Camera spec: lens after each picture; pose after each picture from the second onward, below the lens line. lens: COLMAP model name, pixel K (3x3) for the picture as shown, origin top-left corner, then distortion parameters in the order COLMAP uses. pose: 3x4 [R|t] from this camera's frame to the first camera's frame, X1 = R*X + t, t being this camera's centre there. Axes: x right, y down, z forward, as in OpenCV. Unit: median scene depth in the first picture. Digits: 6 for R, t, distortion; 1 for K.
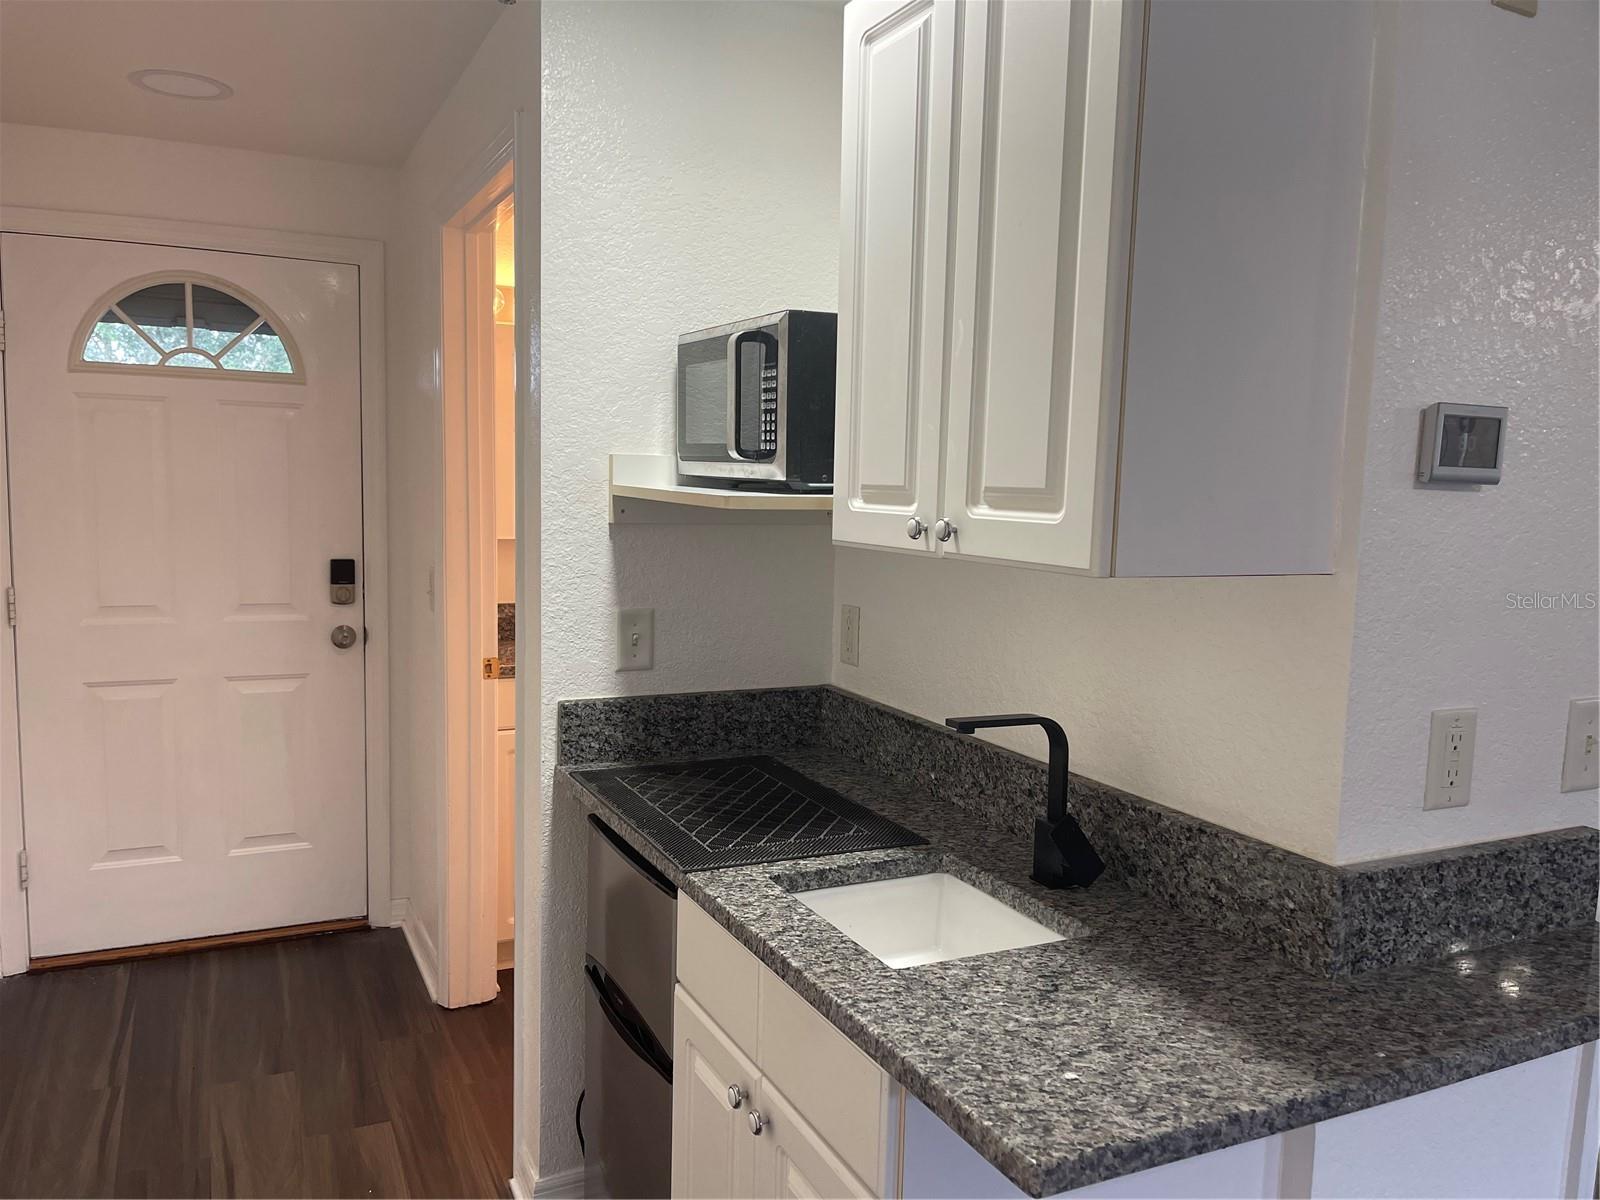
lens RADIAL K [[1207.1, 0, 793.4], [0, 1207.1, 603.1], [0, 0, 1]] dist [0.057642, -0.077132]
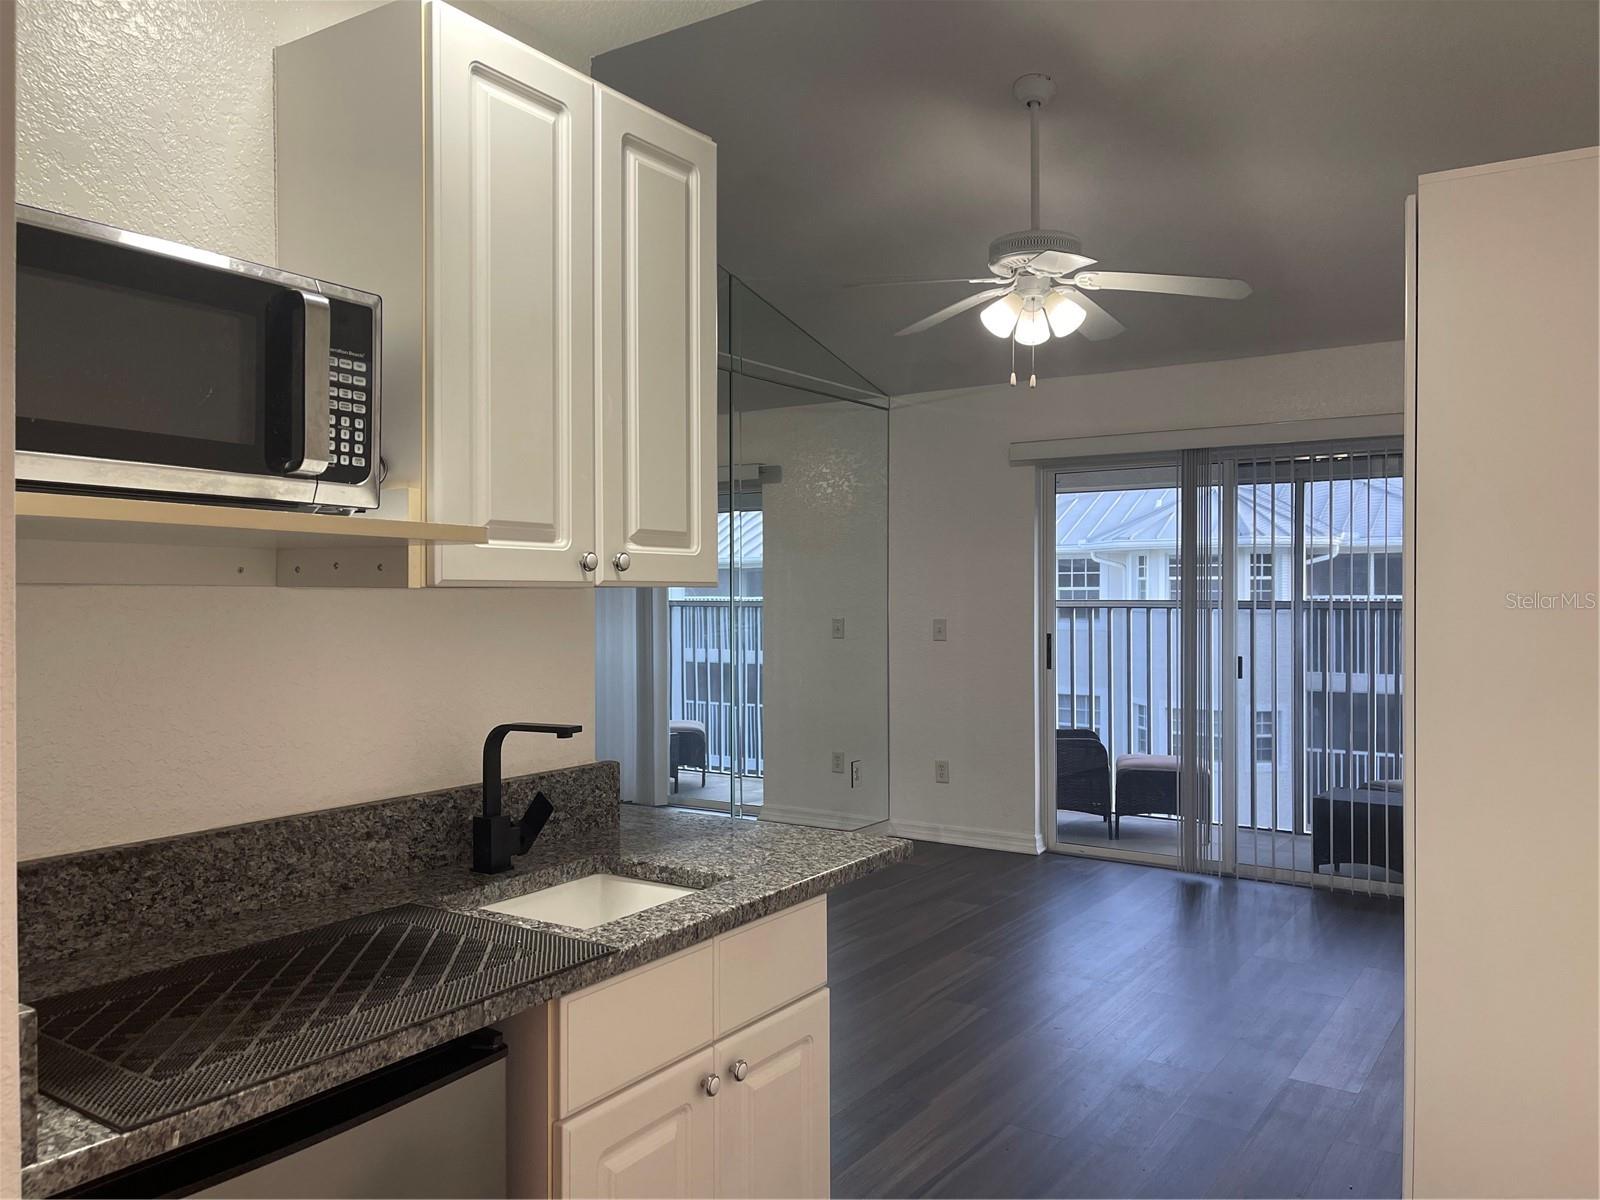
lens RADIAL K [[1207.1, 0, 793.4], [0, 1207.1, 603.1], [0, 0, 1]] dist [0.057642, -0.077132]
pose [[-0.510981, -0.025985, 0.859199, -0.787807], [0.081956, 0.993517, 0.078788, -0.077236], [-0.855676, 0.110675, -0.505539, 1.125472]]
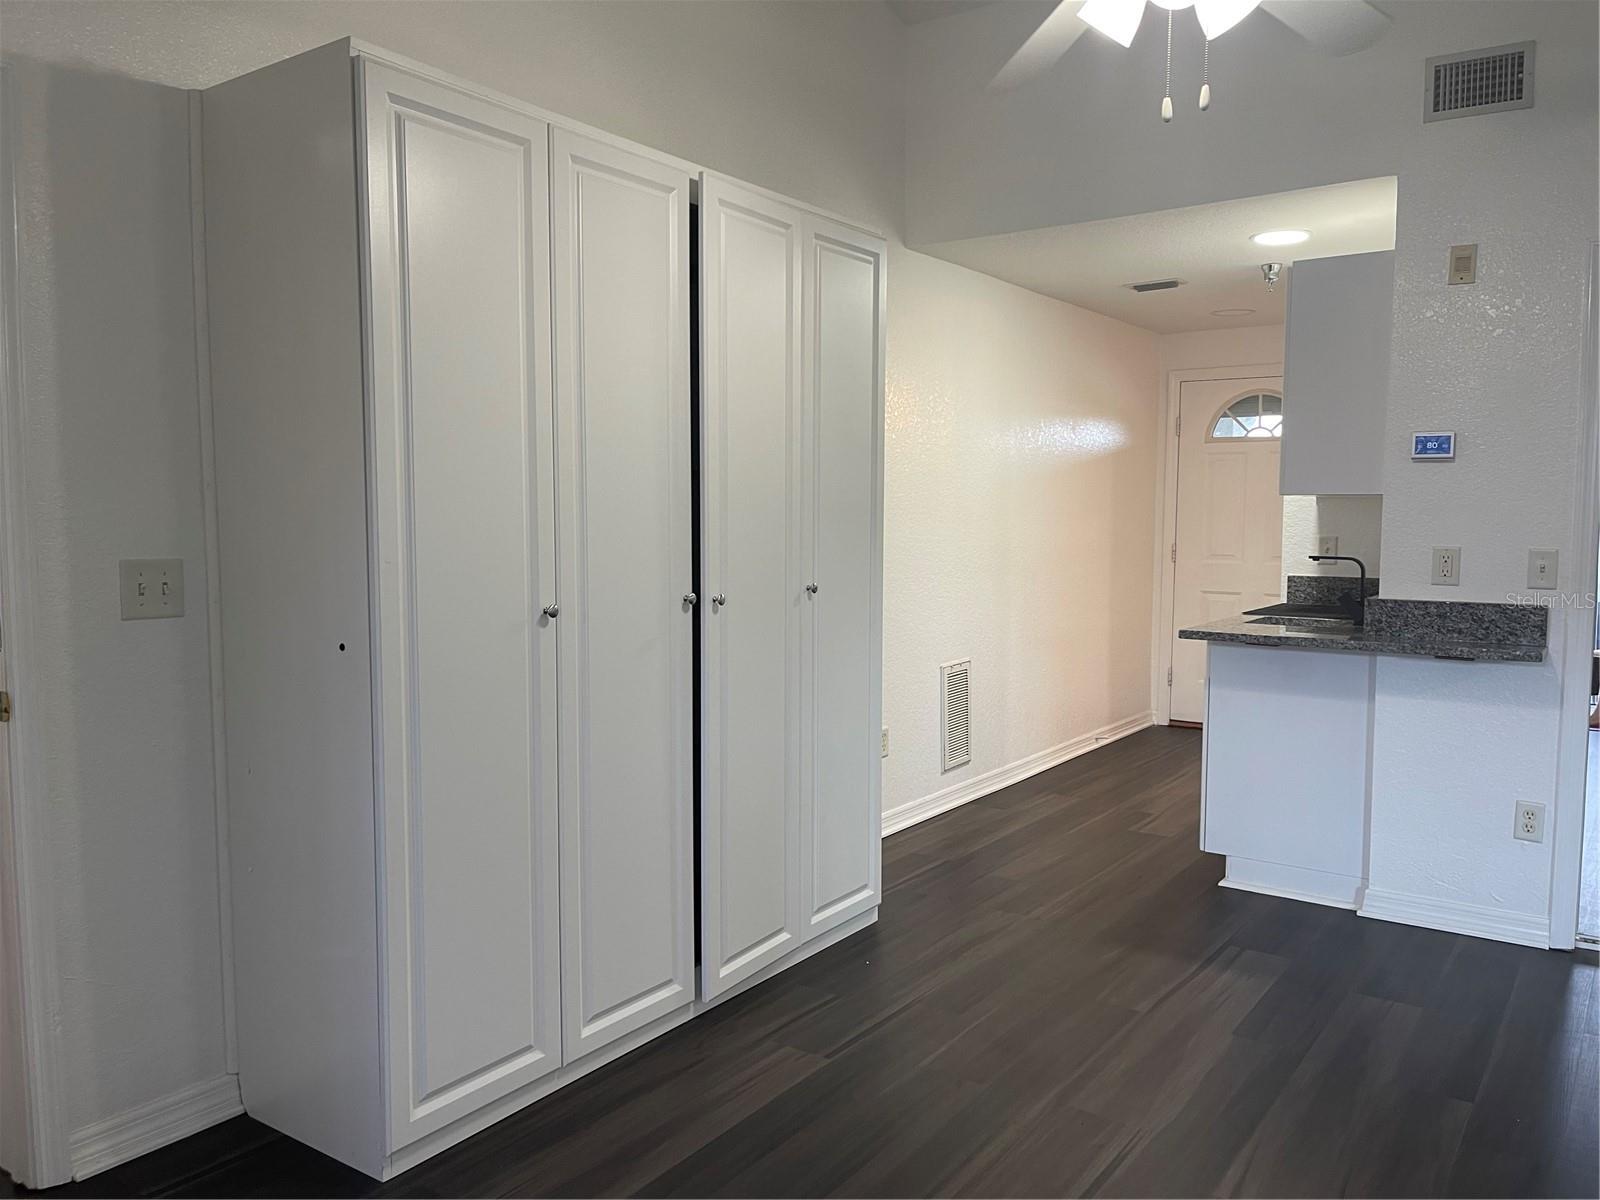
lens RADIAL K [[1207.1, 0, 793.4], [0, 1207.1, 603.1], [0, 0, 1]] dist [0.057642, -0.077132]
pose [[0.482371, 0.046212, -0.874747, 1.709135], [-0.080670, 0.996707, 0.008171, 0.236884], [0.872244, 0.066624, 0.484511, -1.170024]]
